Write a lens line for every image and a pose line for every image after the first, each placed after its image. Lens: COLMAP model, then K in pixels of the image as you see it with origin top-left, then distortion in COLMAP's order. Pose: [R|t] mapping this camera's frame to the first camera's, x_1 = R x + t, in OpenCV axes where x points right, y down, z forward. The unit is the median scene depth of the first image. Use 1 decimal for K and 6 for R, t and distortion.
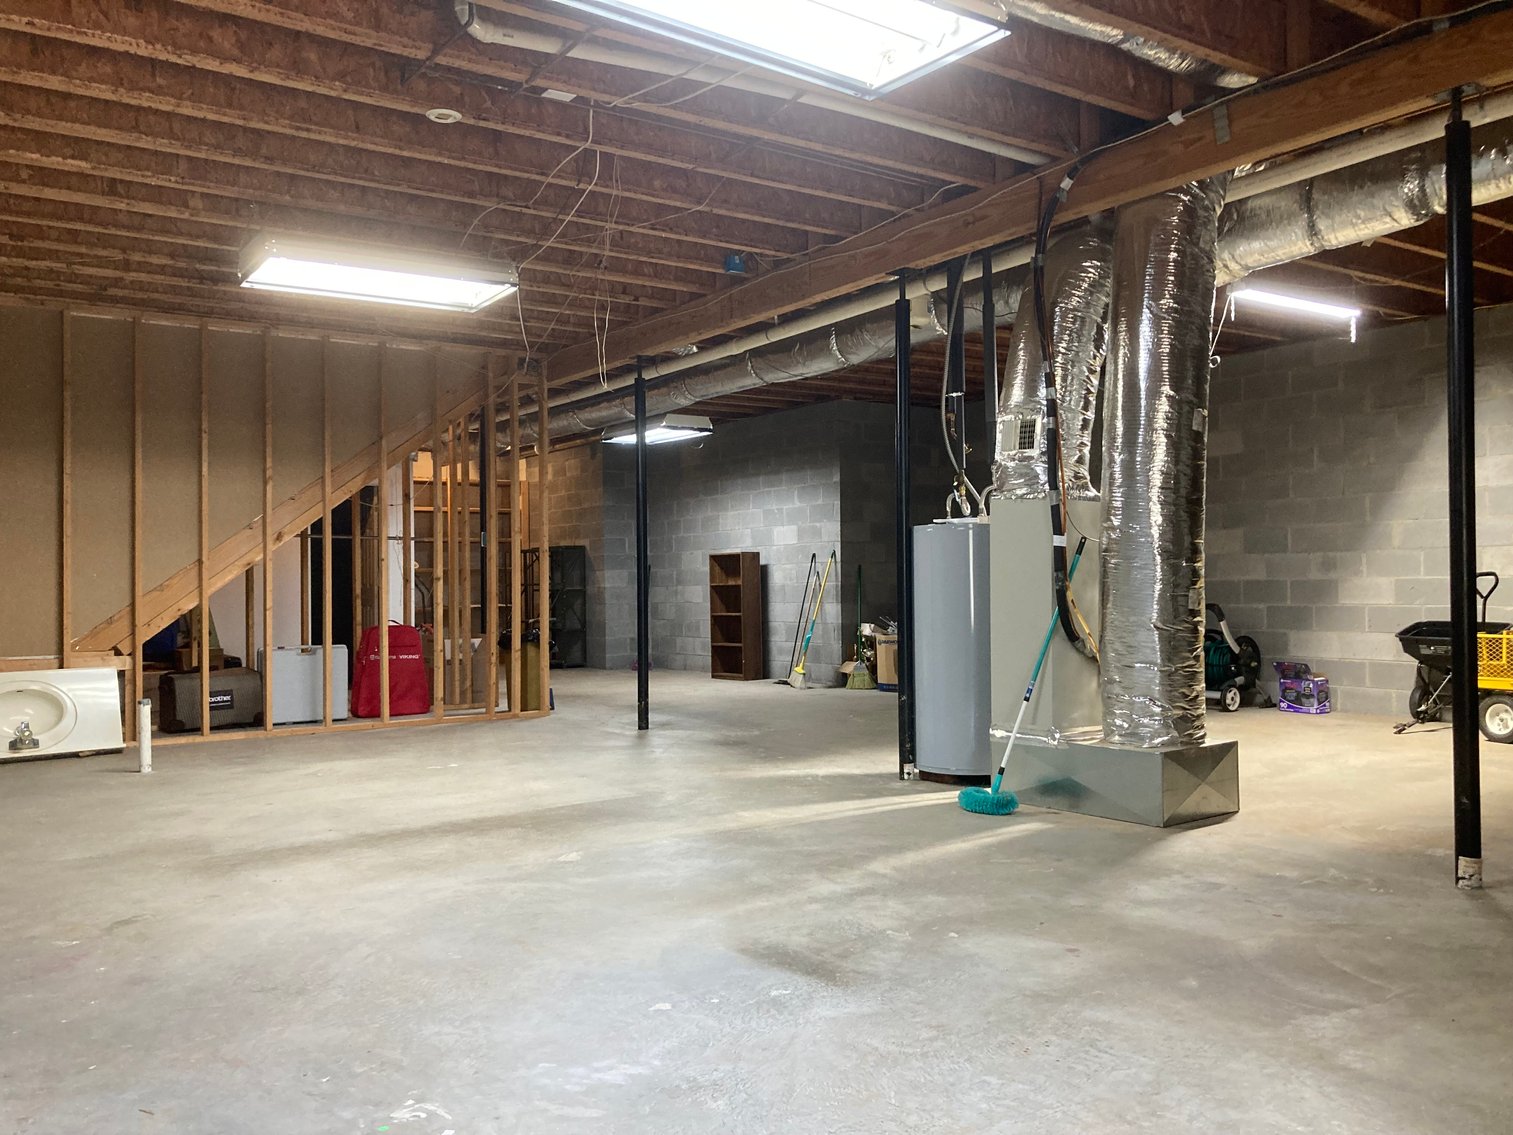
lens RADIAL K [[1245.6, 0, 745.5], [0, 1245.6, 571.7], [0, 0, 1]] dist [0.023492, -0.013004]
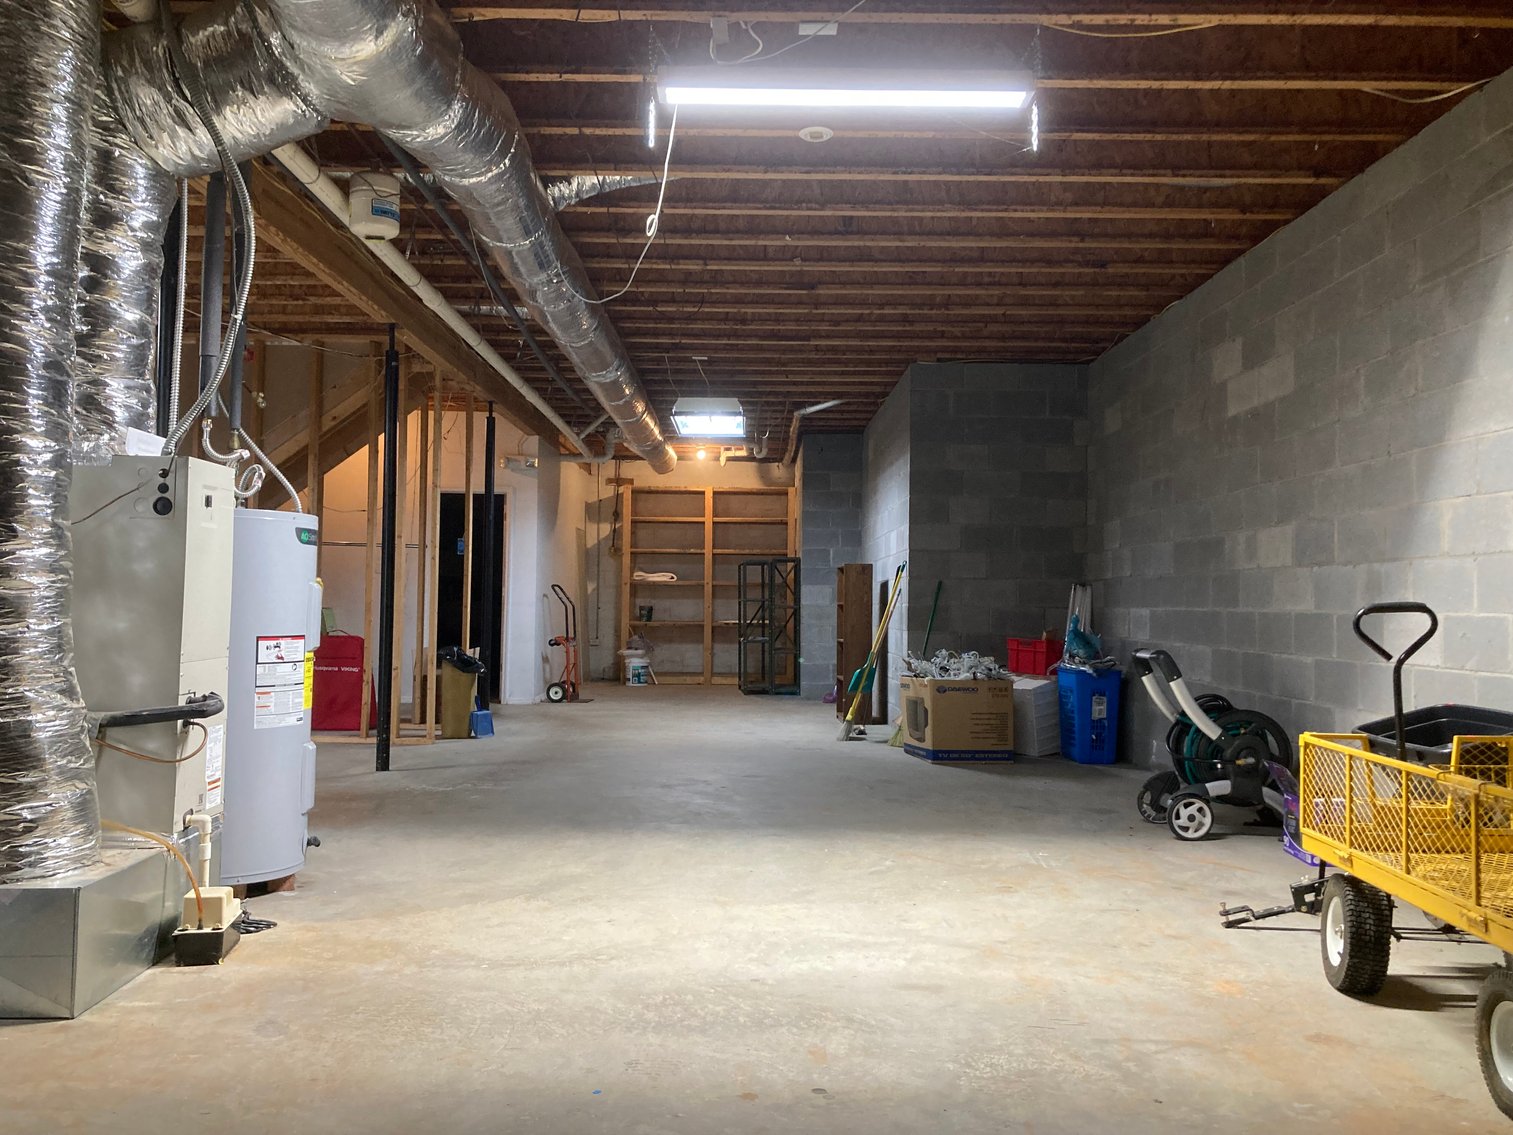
lens RADIAL K [[1245.6, 0, 752.7], [0, 1245.6, 565.4], [0, 0, 1]] dist [0.023492, -0.013004]
pose [[0.816478, 0.002997, -0.577369, 0.561537], [-0.013535, 0.999811, -0.013951, -0.003901], [0.577218, 0.019206, 0.816364, 0.416828]]
